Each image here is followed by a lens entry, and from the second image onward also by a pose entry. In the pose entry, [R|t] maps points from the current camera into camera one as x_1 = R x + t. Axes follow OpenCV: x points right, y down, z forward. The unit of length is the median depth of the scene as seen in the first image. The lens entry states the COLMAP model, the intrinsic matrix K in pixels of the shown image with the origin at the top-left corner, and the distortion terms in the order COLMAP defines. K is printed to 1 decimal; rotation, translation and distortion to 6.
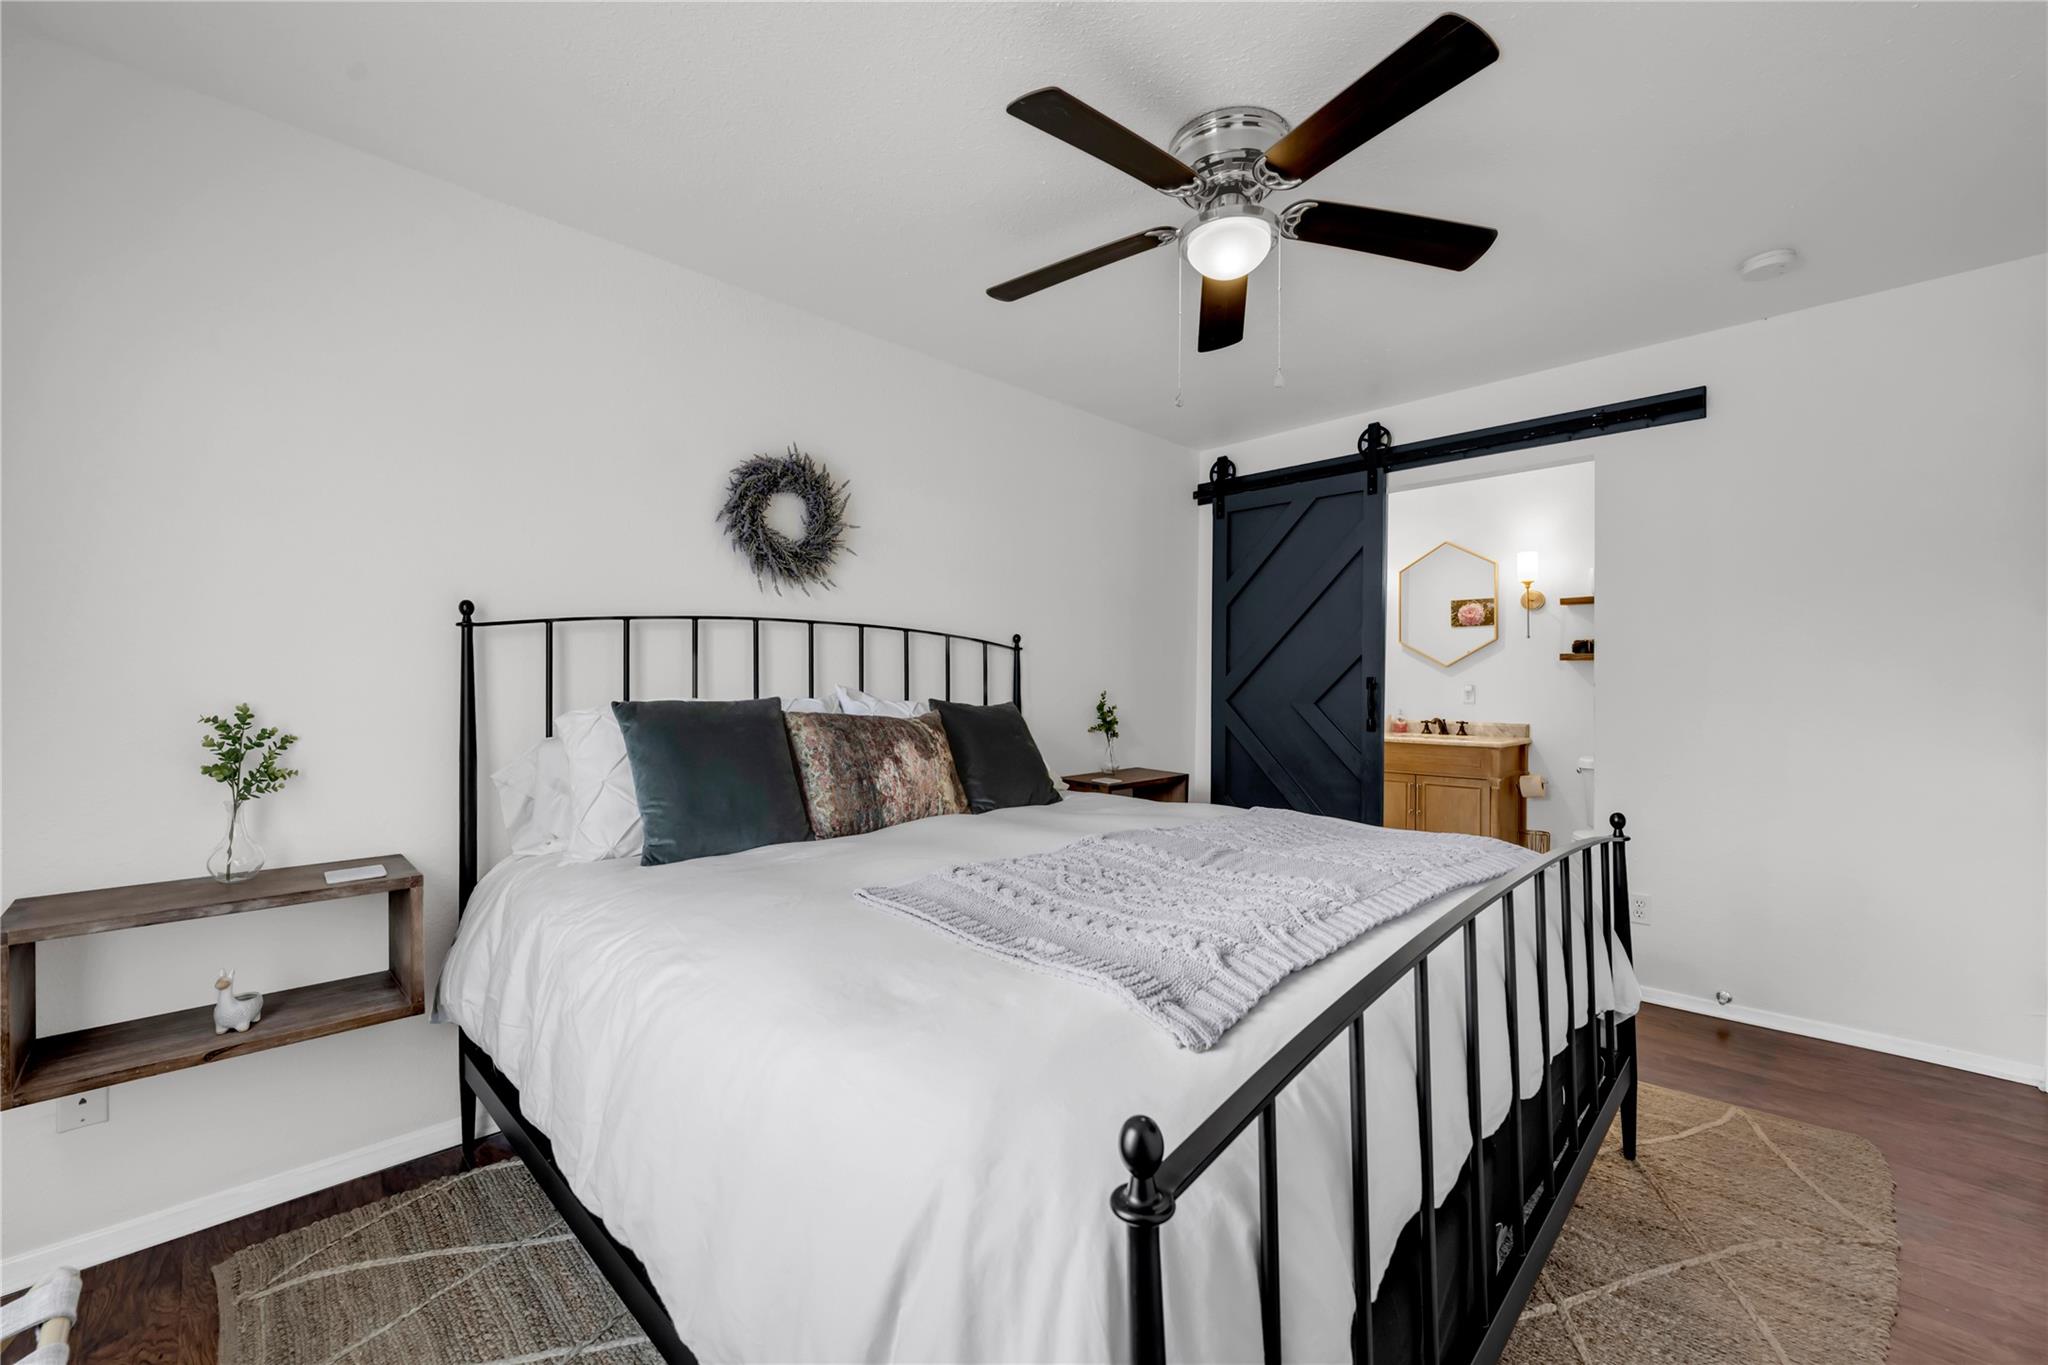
lens RADIAL K [[833.1, 0, 1027.2], [0, 833.1, 678.3], [0, 0, 1]] dist [-0.003895, 0.000254]
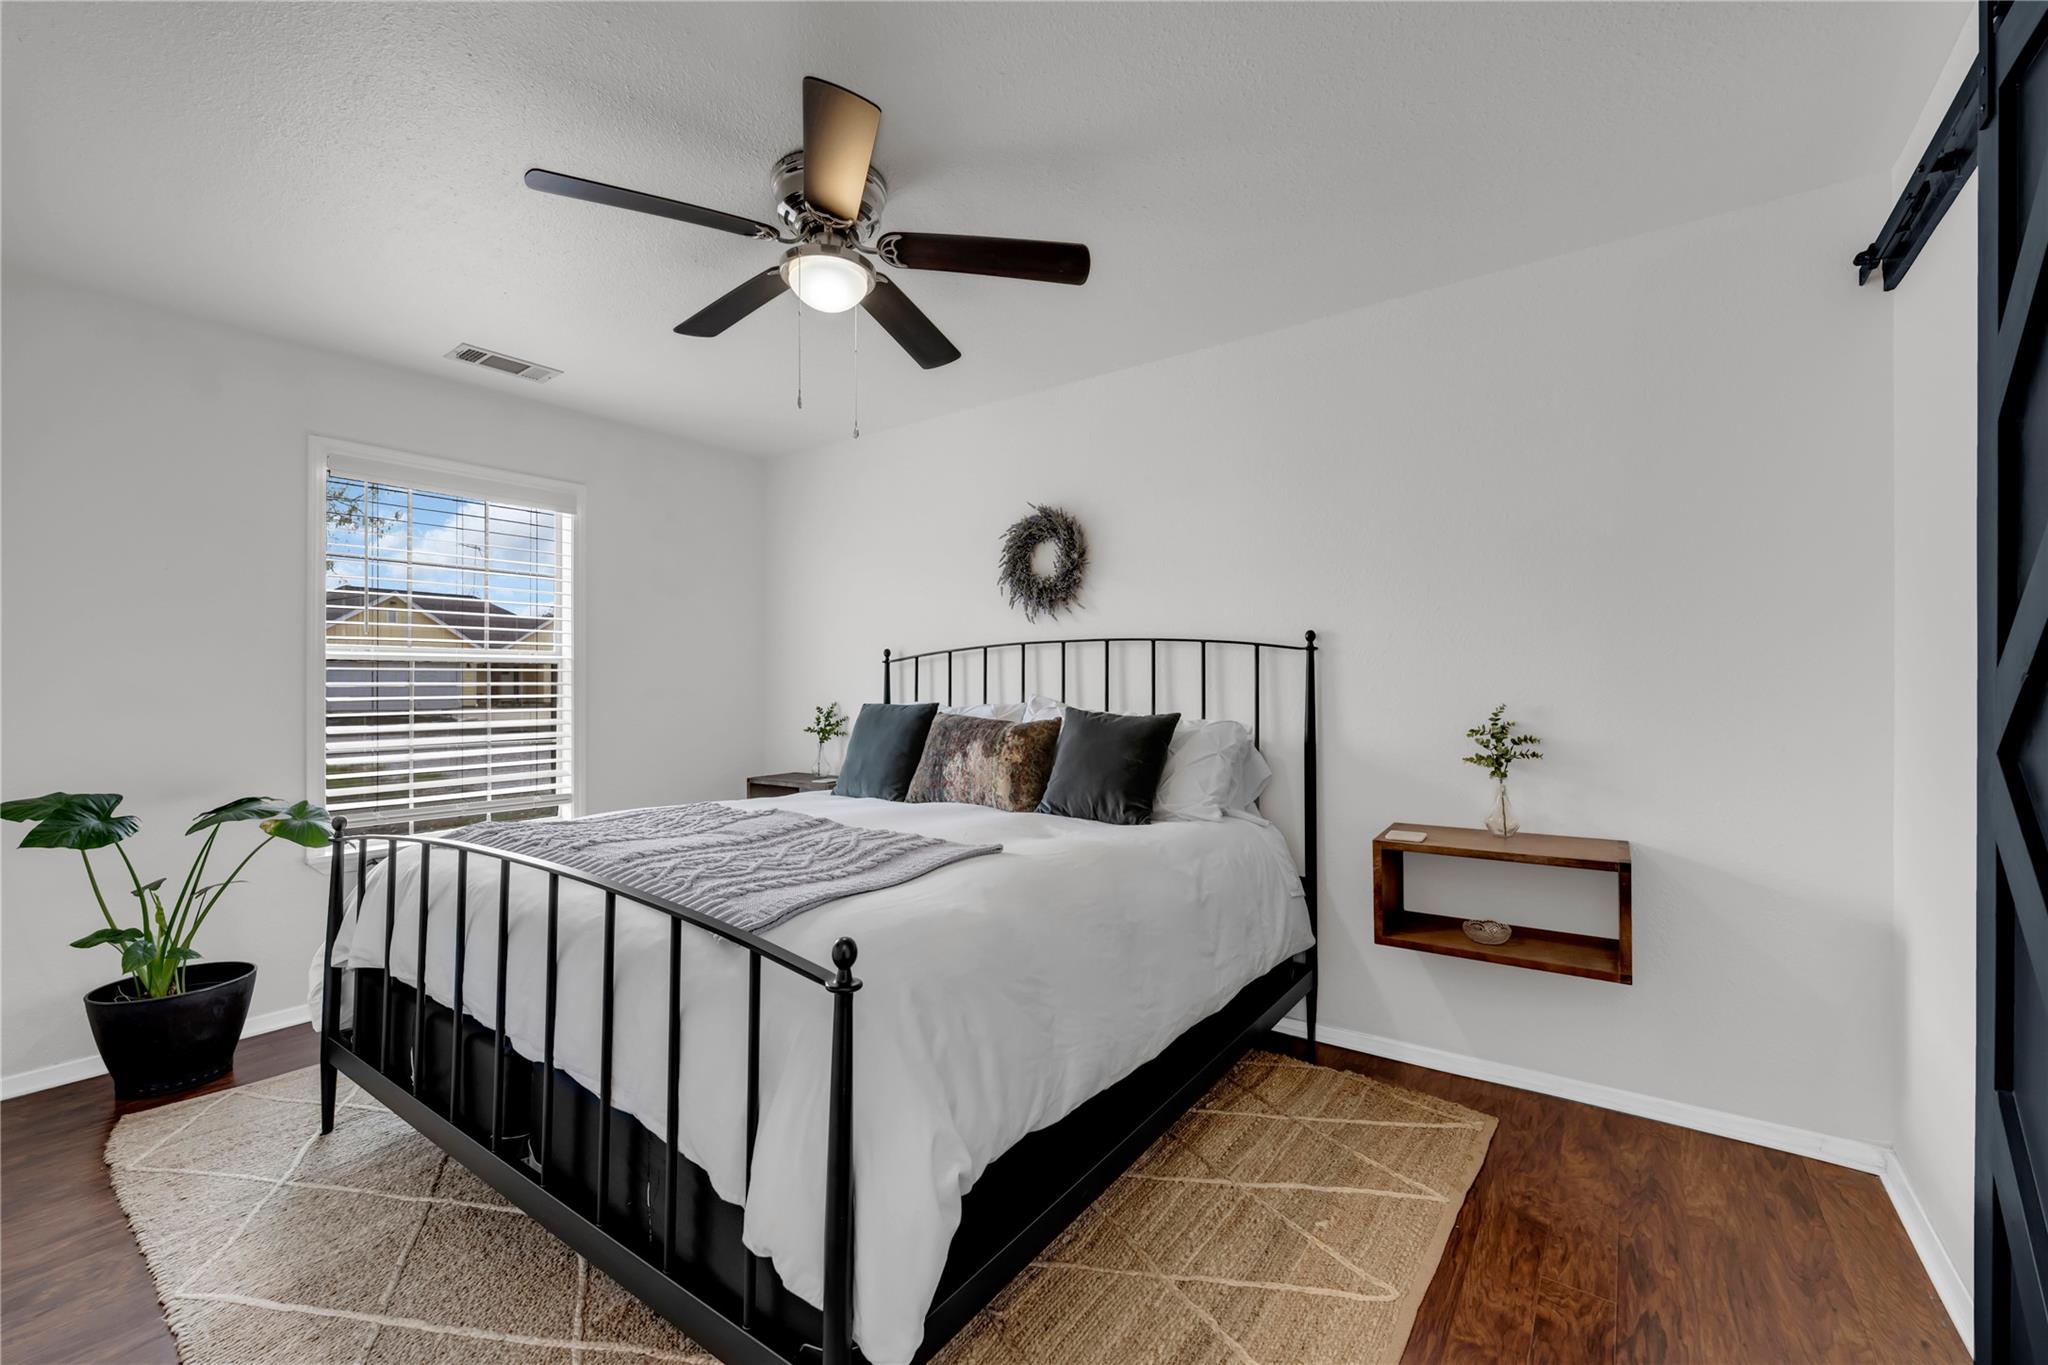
lens RADIAL K [[833.1, 0, 1027.2], [0, 833.1, 678.3], [0, 0, 1]] dist [-0.003895, 0.000254]
pose [[0.146299, -0.013473, -0.989149, 1.065139], [0.010479, 0.999872, -0.012069, -0.000553], [0.989185, -0.008599, 0.146422, 0.883104]]
